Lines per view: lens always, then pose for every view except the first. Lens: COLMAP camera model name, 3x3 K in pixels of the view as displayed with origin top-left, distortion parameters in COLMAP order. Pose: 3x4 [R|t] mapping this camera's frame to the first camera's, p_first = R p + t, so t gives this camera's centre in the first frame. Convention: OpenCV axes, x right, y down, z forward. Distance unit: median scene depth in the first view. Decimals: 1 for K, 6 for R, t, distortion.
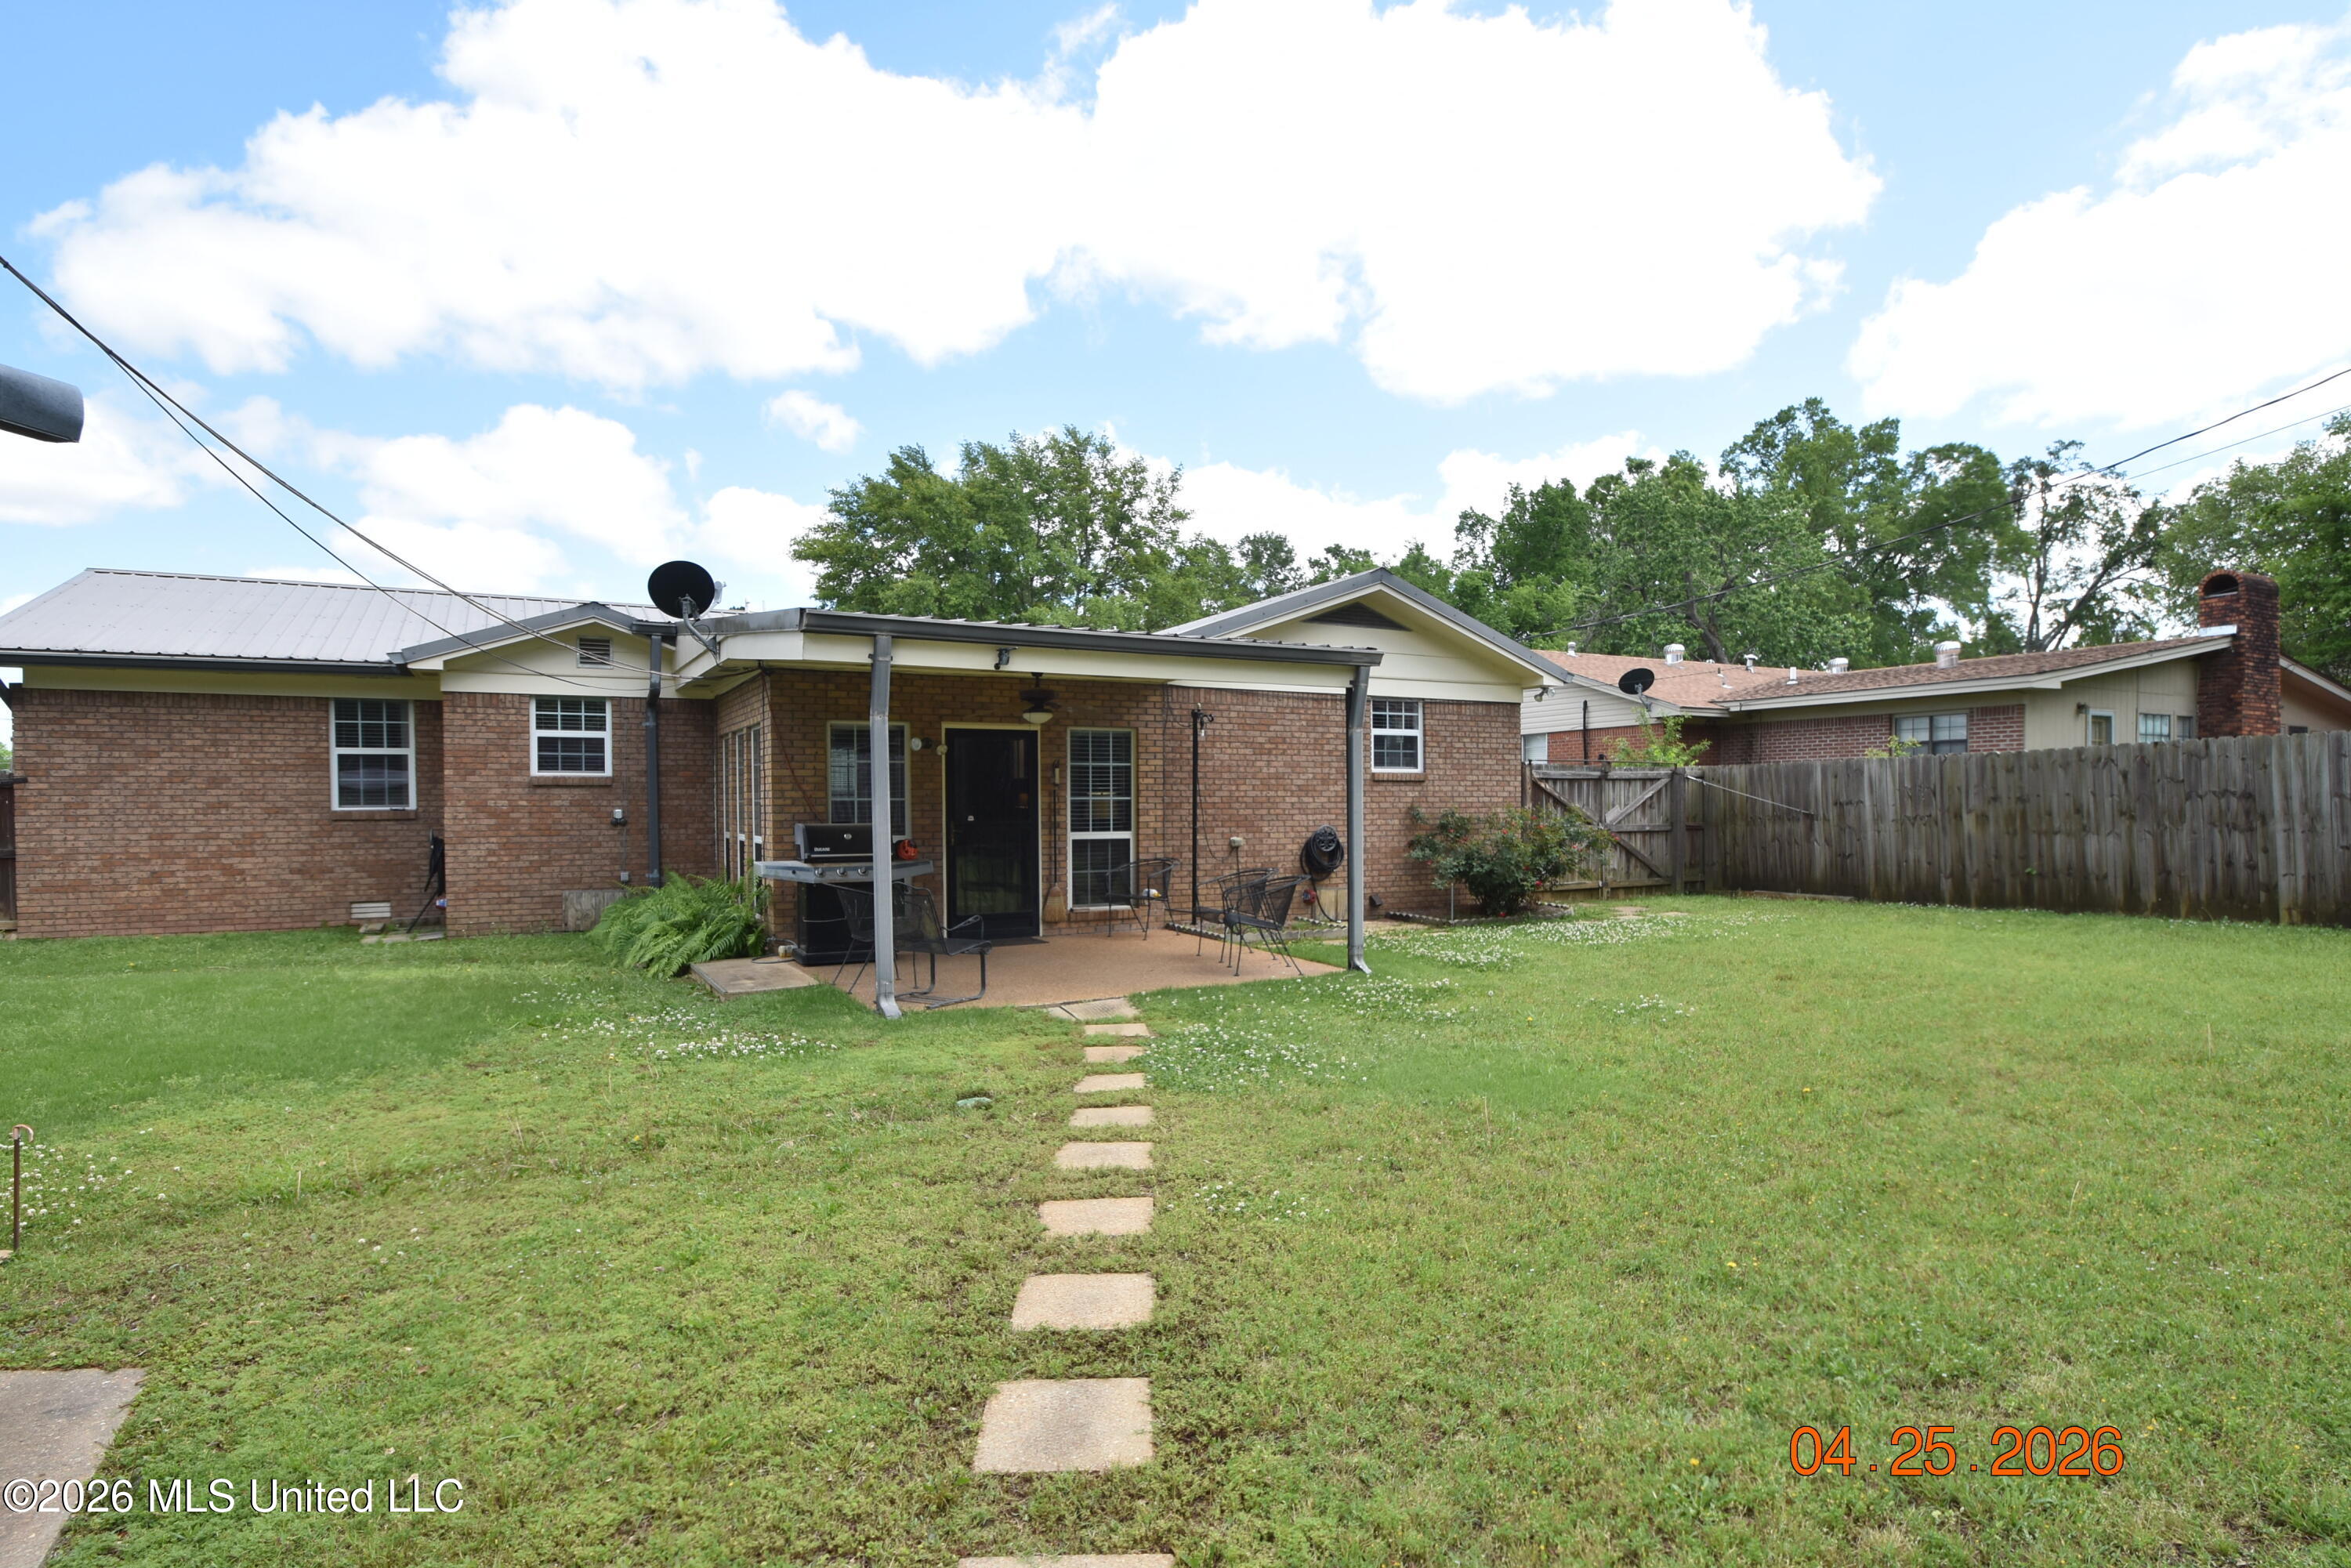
lens RADIAL K [[1246.2, 0, 1177.3], [0, 1246.2, 793.8], [0, 0, 1]] dist [-0.007715, -0.003431]
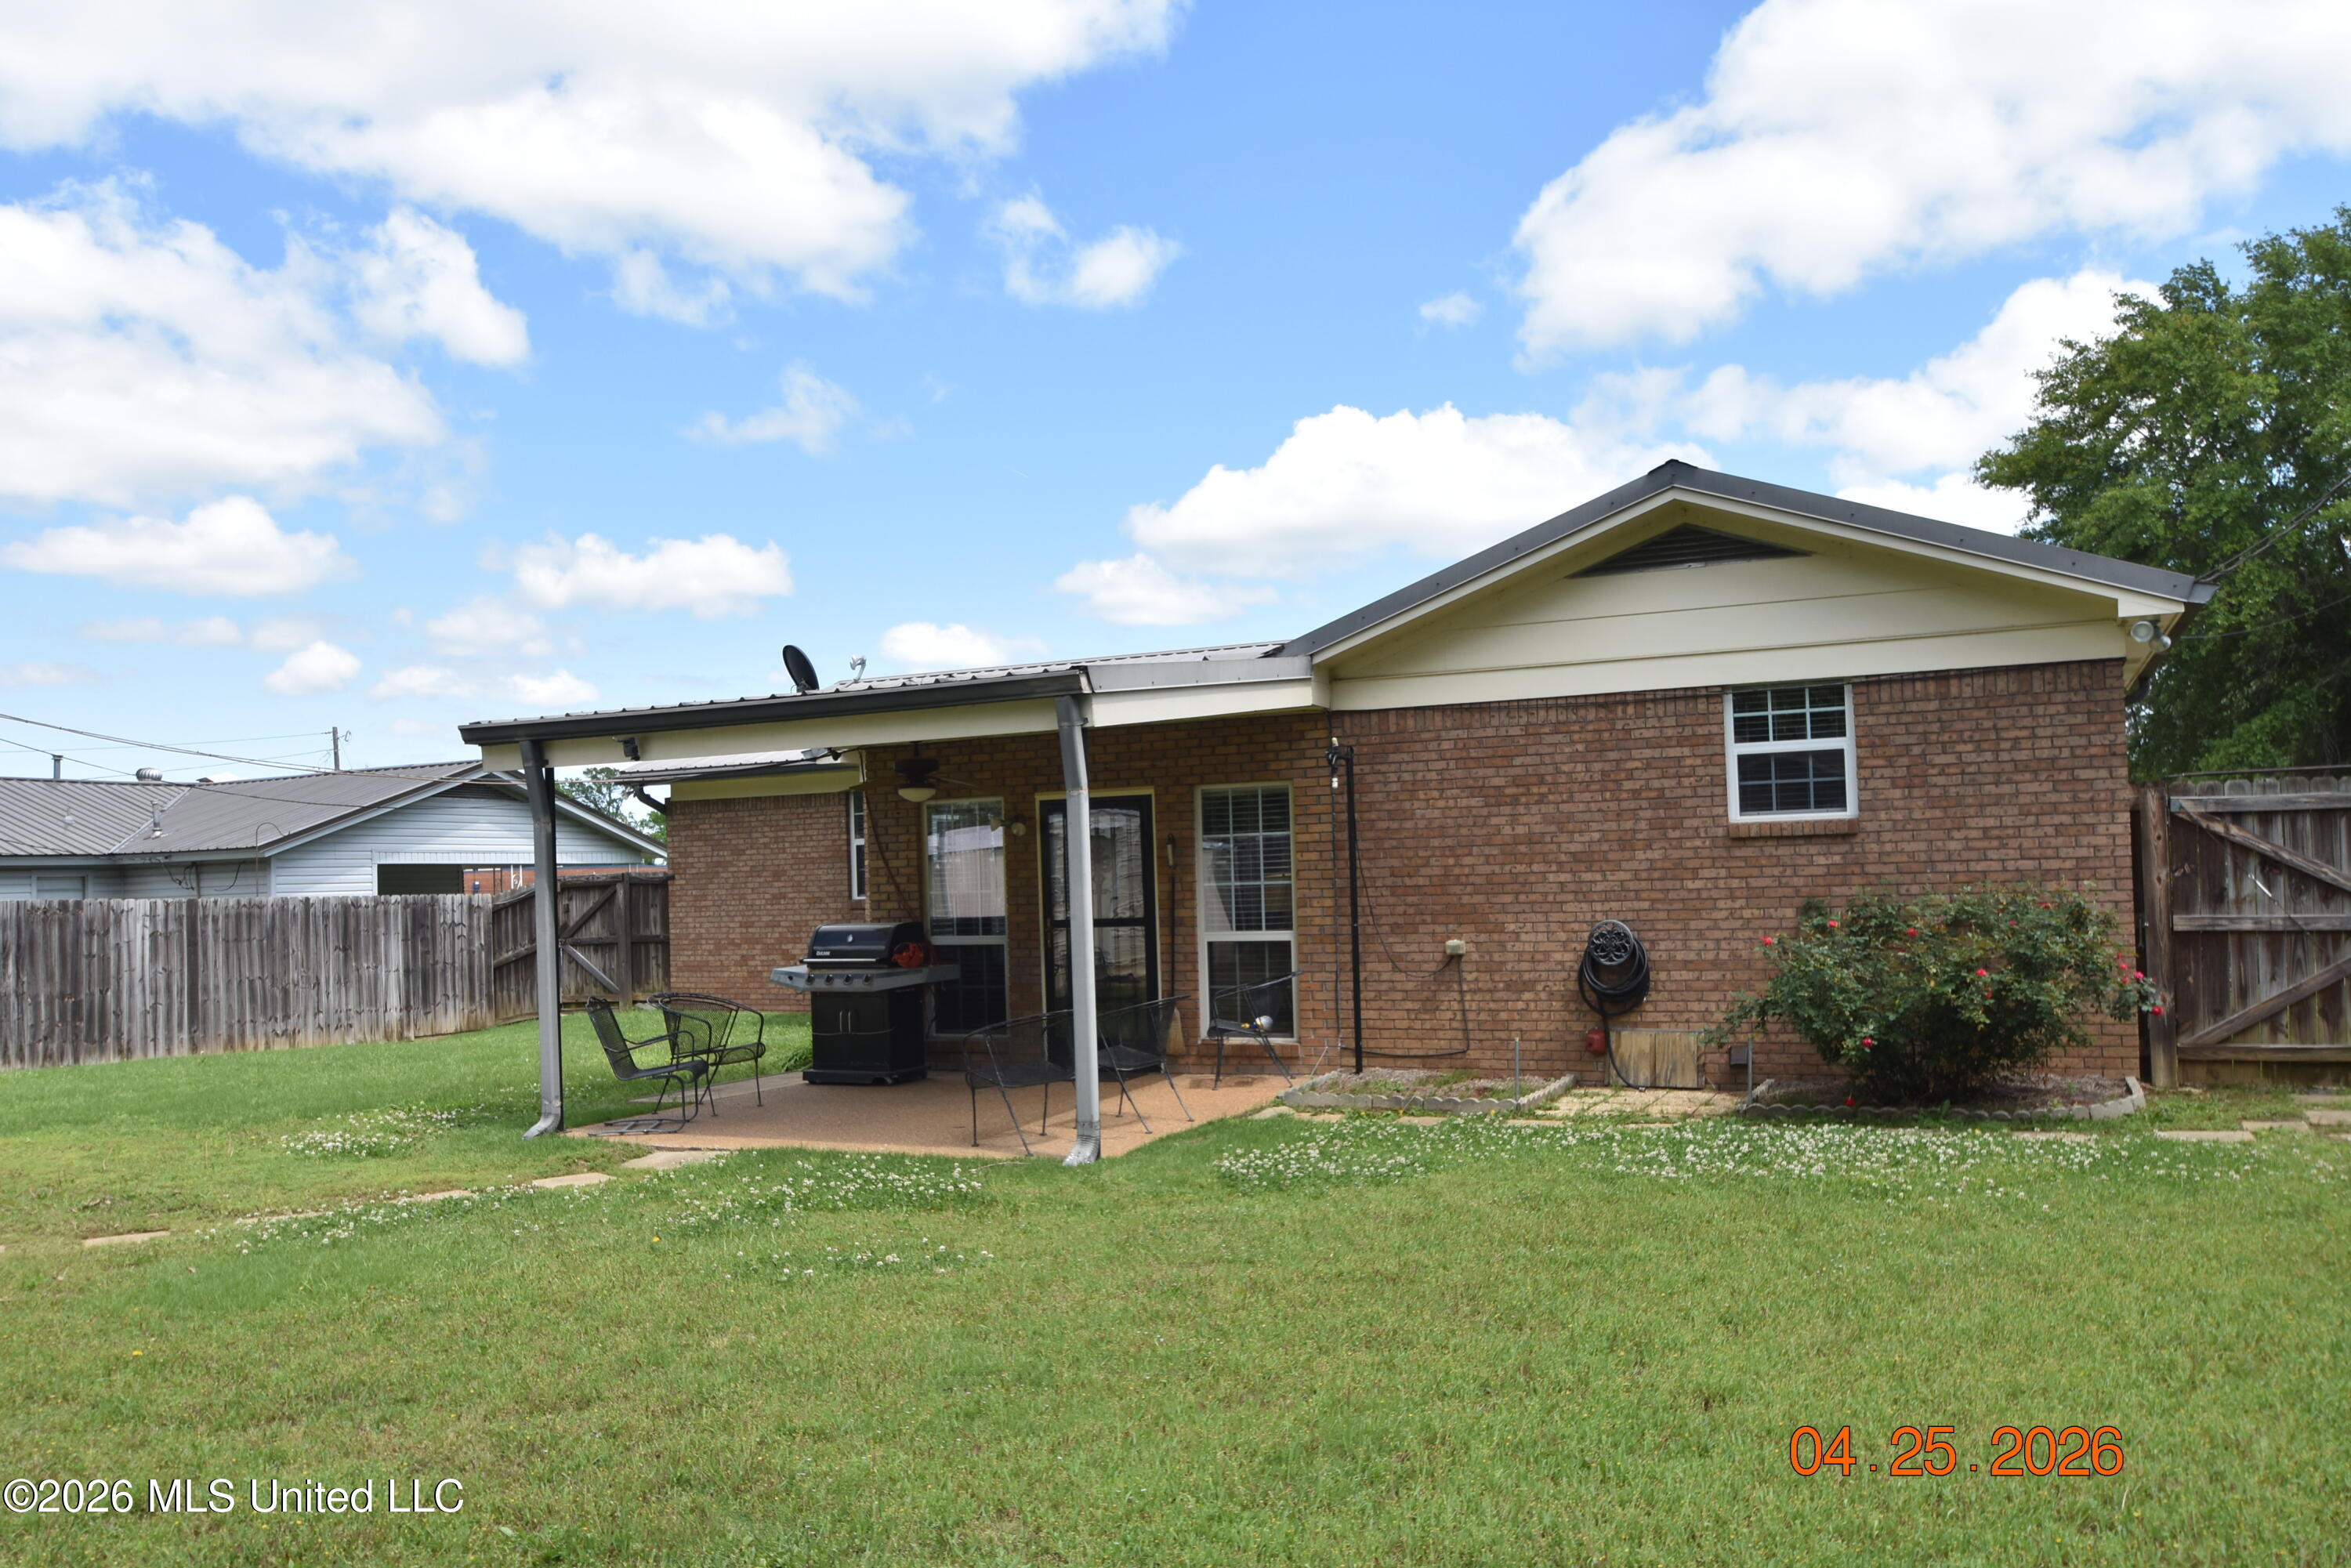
lens RADIAL K [[1707.1, 0, 1174.9], [0, 1707.1, 788.2], [0, 0, 1]] dist [0.013466, 0.004190]
pose [[0.588736, -0.054576, -0.806481, 0.648264], [0.035127, 0.998503, -0.041928, -0.010274], [0.807562, -0.003645, 0.589771, 0.369692]]
